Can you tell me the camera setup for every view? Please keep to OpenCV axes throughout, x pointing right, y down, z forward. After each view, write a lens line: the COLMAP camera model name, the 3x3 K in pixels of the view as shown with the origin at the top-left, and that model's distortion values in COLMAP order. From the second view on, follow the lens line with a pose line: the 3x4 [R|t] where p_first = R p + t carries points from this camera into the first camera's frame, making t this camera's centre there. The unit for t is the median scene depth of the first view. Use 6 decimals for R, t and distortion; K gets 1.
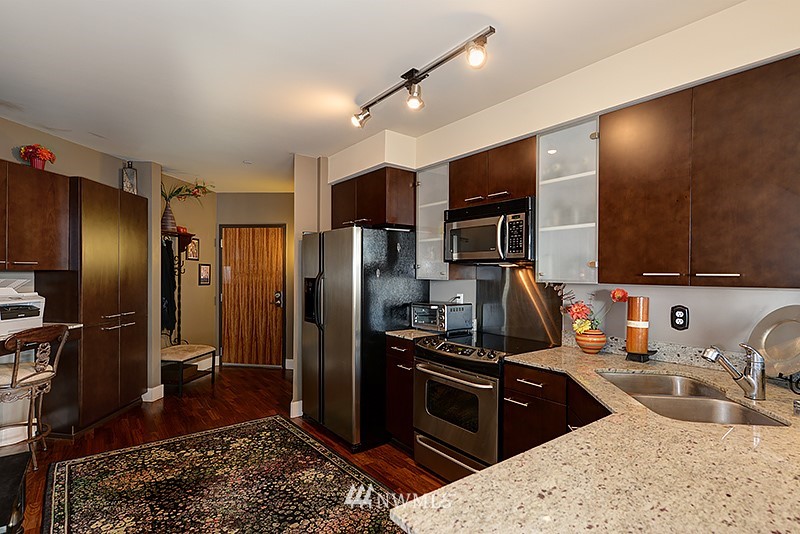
lens RADIAL K [[411.6, 0, 398.6], [0, 411.6, 273.6], [0, 0, 1]] dist [0.006103, 0.000924]
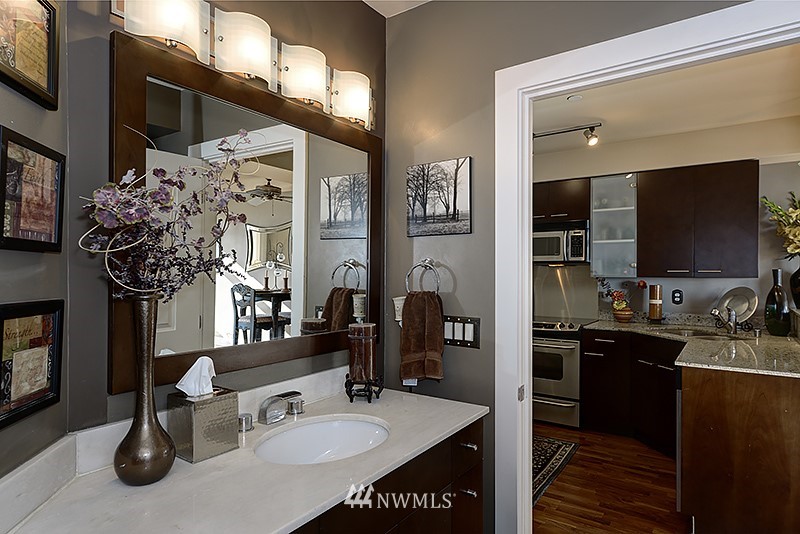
lens RADIAL K [[474.4, 0, 399.5], [0, 474.4, 268.1], [0, 0, 1]] dist [-0.004188, -0.001076]
pose [[0.950348, -0.002457, 0.311178, -0.922252], [0.005162, 0.999956, -0.007869, -0.001119], [-0.311145, 0.009084, 0.950319, -0.447233]]
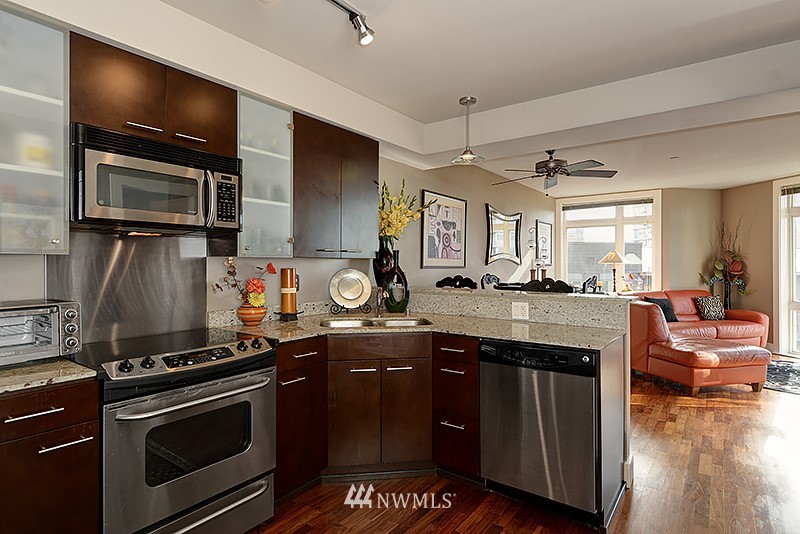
lens RADIAL K [[432.0, 0, 402.5], [0, 432.0, 256.3], [0, 0, 1]] dist [0.000144, 0.001051]
pose [[-0.287119, 0.001264, 0.957894, -0.711147], [-0.007360, 0.999967, -0.003526, 0.022248], [-0.957867, -0.008062, -0.287100, 0.994683]]
